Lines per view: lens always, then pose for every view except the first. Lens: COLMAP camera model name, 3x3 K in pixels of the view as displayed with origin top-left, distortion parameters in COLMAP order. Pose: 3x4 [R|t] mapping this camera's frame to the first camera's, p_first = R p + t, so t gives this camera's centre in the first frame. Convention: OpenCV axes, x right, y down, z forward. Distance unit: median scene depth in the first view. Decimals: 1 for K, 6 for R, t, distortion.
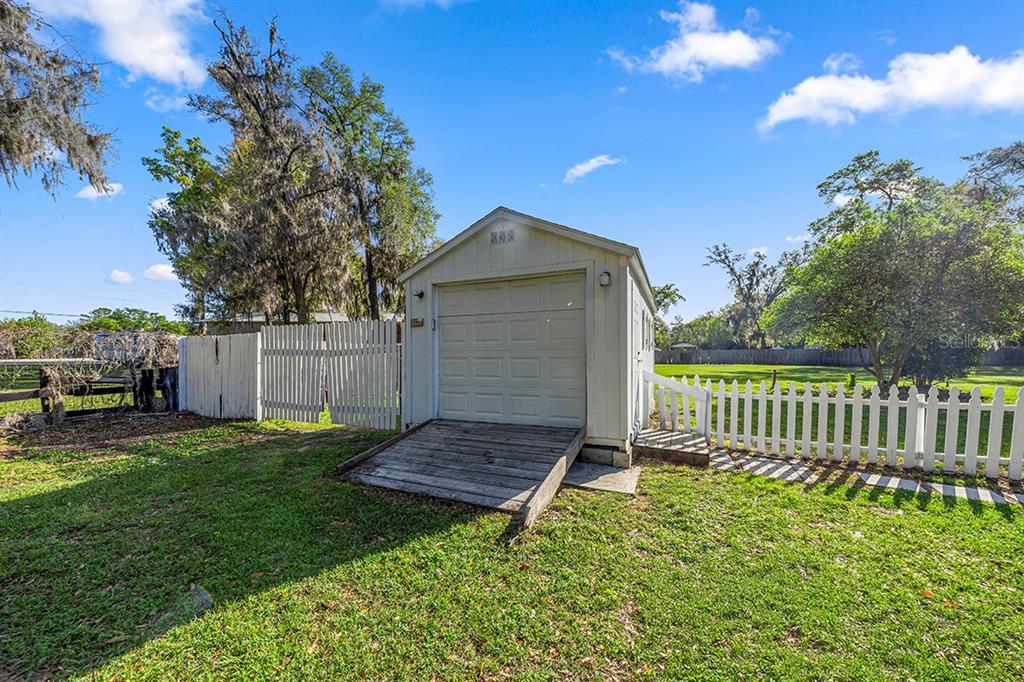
lens RADIAL K [[386.9, 0, 509.4], [0, 386.9, 362.6], [0, 0, 1]] dist [-0.000412, 0.000058]
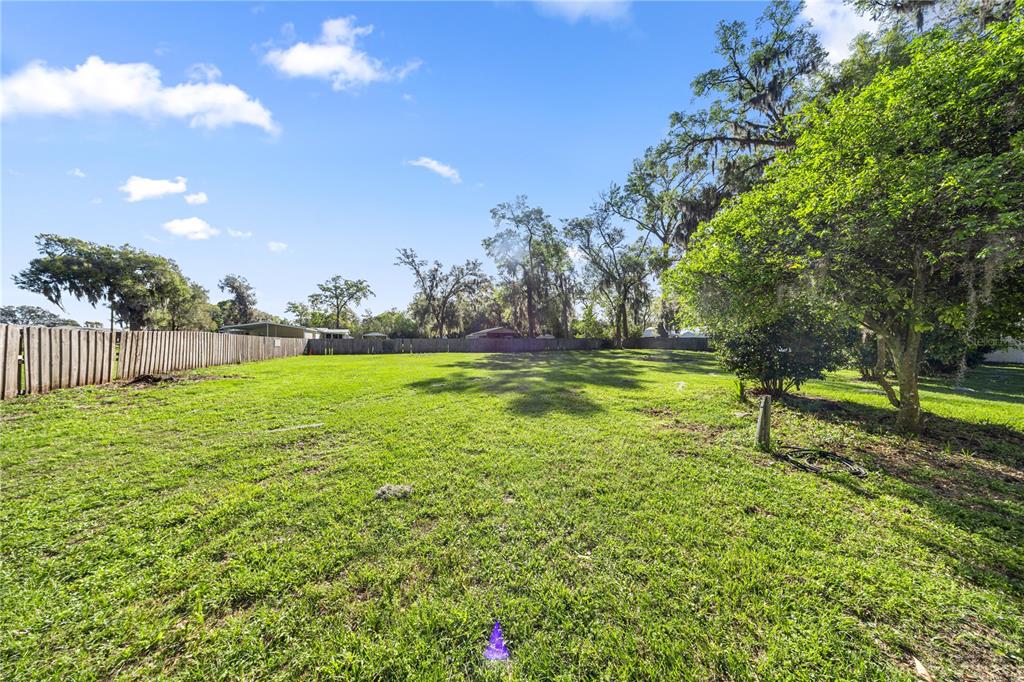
lens RADIAL K [[307.9, 0, 516.6], [0, 307.9, 340.8], [0, 0, 1]] dist [0.000684, 0.000046]
pose [[0.647484, 0.013727, 0.761956, 0.053290], [0.006558, 0.999700, -0.023583, -0.003491], [-0.762051, 0.020267, 0.647200, 0.159749]]
